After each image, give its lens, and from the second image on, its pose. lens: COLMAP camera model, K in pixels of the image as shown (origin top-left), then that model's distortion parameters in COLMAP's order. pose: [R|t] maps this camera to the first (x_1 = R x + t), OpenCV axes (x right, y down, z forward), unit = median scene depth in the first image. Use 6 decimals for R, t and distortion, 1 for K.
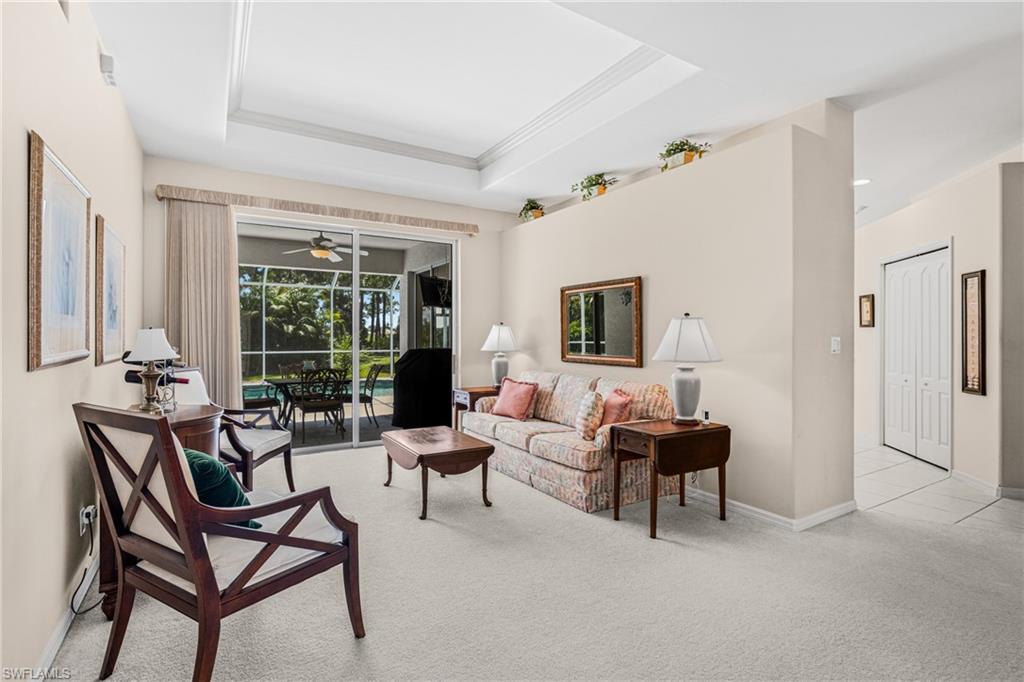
lens RADIAL K [[492.1, 0, 509.0], [0, 492.1, 335.4], [0, 0, 1]] dist [-0.006241, 0.002993]
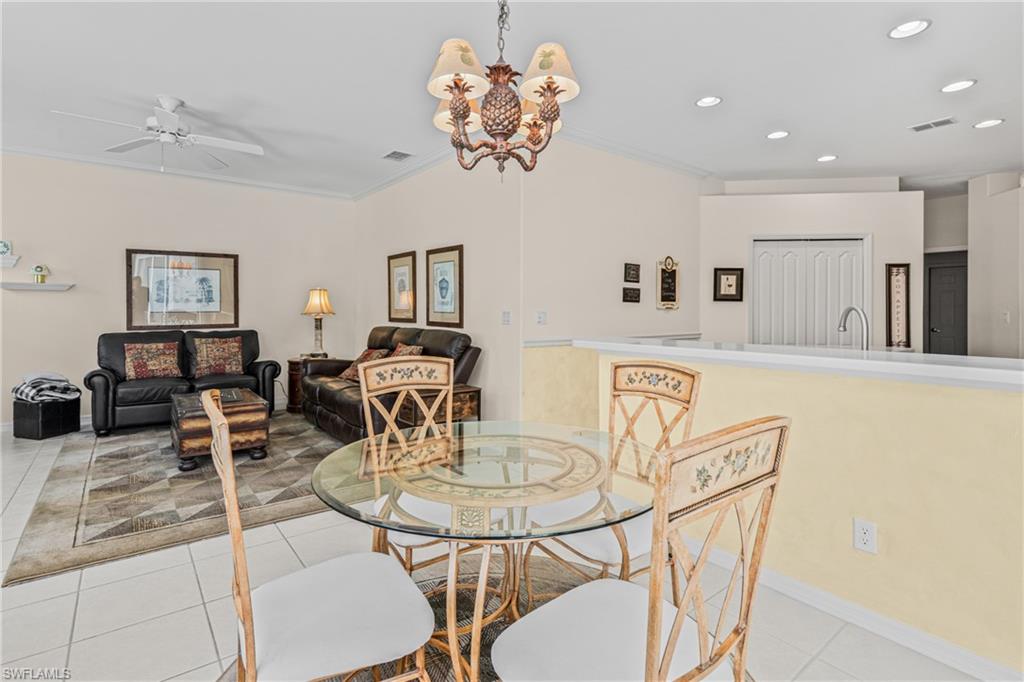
lens RADIAL K [[492.1, 0, 498.1], [0, 492.1, 307.9], [0, 0, 1]] dist [-0.006241, 0.002993]
pose [[-0.098053, 0.008574, 0.995144, -0.211707], [-0.003747, 0.999953, -0.008984, 0.006882], [-0.995174, -0.004610, -0.098016, 1.669931]]
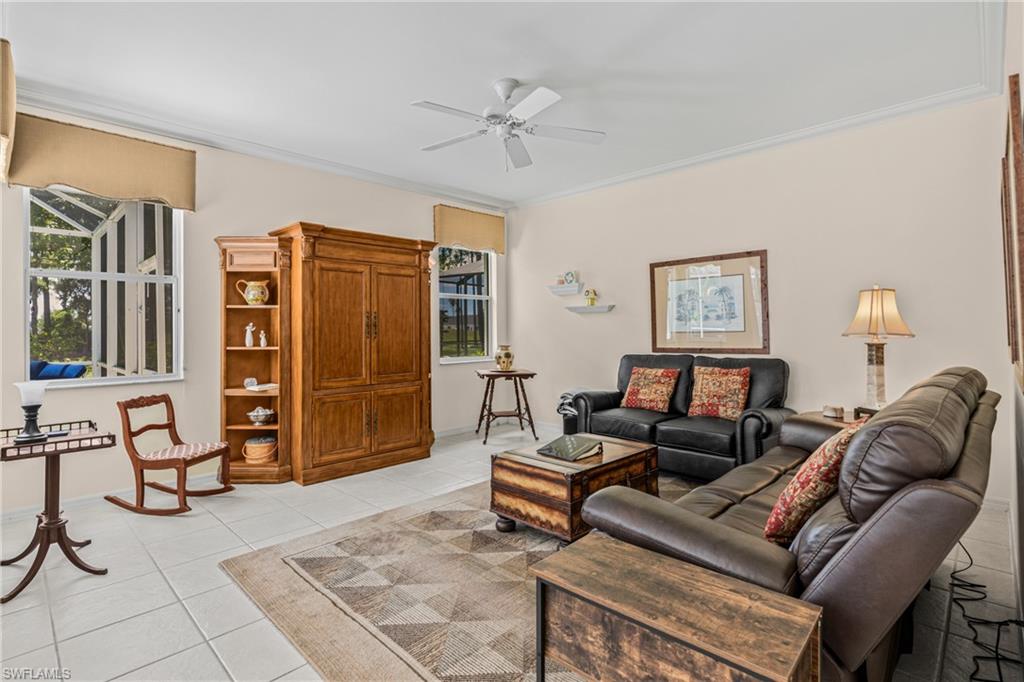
lens RADIAL K [[492.1, 0, 509.0], [0, 492.1, 330.1], [0, 0, 1]] dist [-0.006241, 0.002993]
pose [[0.969047, -0.005450, 0.246815, 0.393866], [0.005485, 0.999985, 0.000545, 0.003027], [-0.246814, 0.000826, 0.969063, 1.490652]]
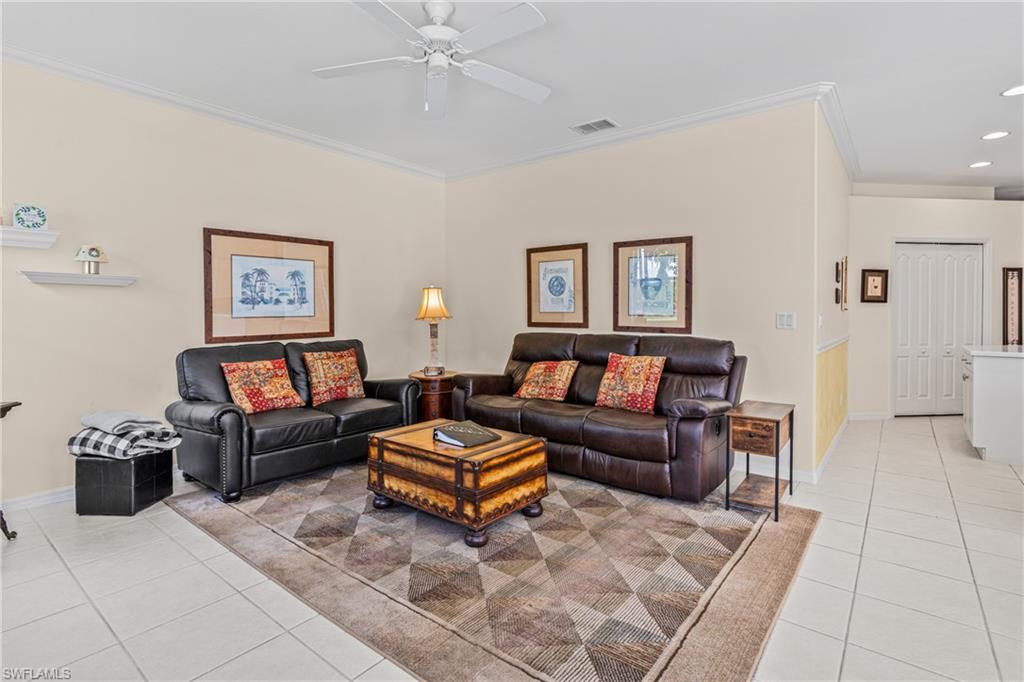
lens RADIAL K [[492.1, 0, 501.0], [0, 492.1, 318.9], [0, 0, 1]] dist [-0.006241, 0.002993]
pose [[-0.331549, -0.009186, 0.943393, 0.062299], [0.001299, 0.999947, 0.010193, 0.004192], [-0.943437, 0.004605, -0.331520, 2.177226]]
